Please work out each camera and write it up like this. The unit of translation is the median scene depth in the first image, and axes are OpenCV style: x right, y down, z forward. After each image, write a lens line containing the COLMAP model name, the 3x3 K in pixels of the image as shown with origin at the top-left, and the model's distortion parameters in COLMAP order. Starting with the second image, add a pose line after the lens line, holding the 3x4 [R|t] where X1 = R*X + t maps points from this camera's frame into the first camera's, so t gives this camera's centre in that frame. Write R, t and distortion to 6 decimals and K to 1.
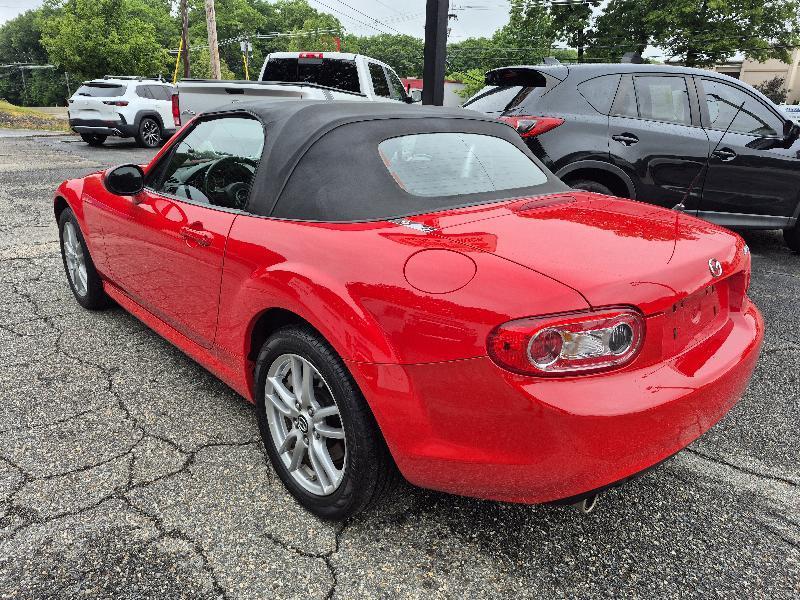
lens RADIAL K [[538.6, 0, 398.0], [0, 538.6, 294.3], [0, 0, 1]] dist [0.020468, -0.019722]
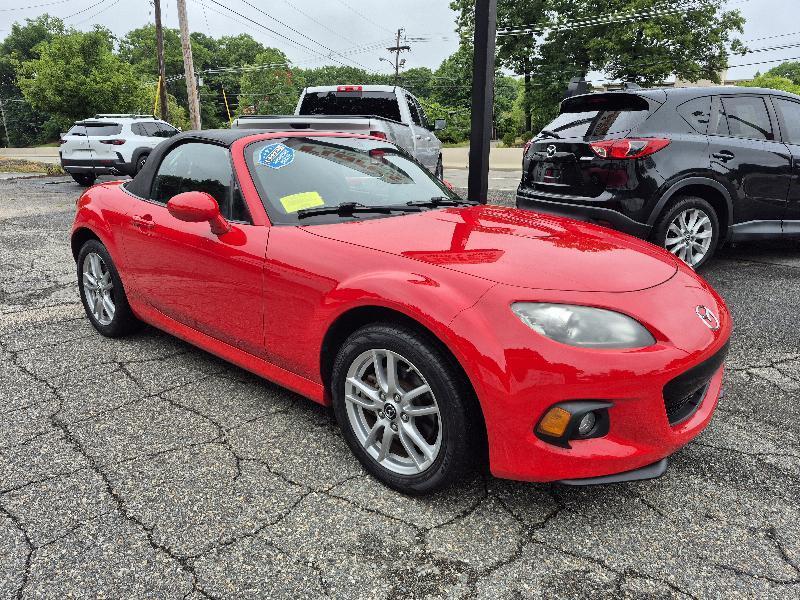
lens RADIAL K [[538.6, 0, 406.0], [0, 538.6, 298.3], [0, 0, 1]] dist [0.020468, -0.019722]
pose [[0.994958, -0.060107, 0.080288, -0.121937], [0.063394, 0.997225, -0.039033, 0.027736], [-0.077719, 0.043926, 0.996007, -0.064894]]
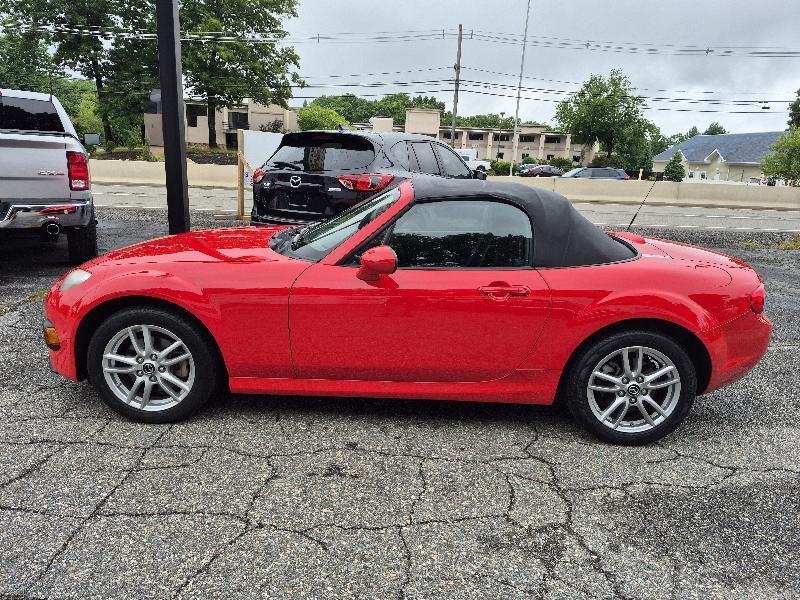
lens RADIAL K [[538.6, 0, 400.5], [0, 538.6, 300.2], [0, 0, 1]] dist [0.020468, -0.019722]
pose [[0.704436, -0.183295, 0.685692, -0.387342], [0.214774, 0.975836, 0.040210, 0.076845], [-0.676493, 0.118944, 0.726780, -0.355458]]
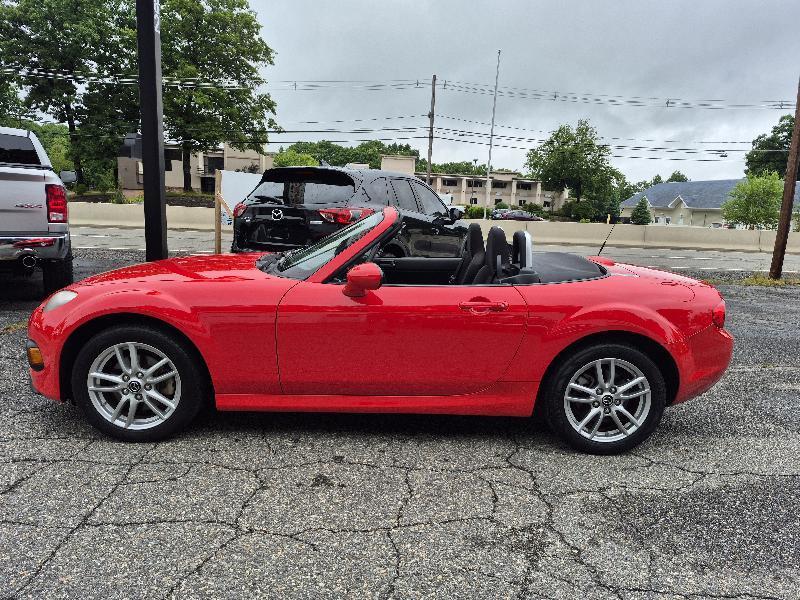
lens RADIAL K [[538.6, 0, 404.2], [0, 538.6, 314.6], [0, 0, 1]] dist [0.020468, -0.019722]
pose [[0.667282, -0.150141, 0.729515, -0.425836], [0.221220, 0.975223, -0.001639, 0.116290], [-0.711193, 0.162477, 0.683963, -0.363418]]
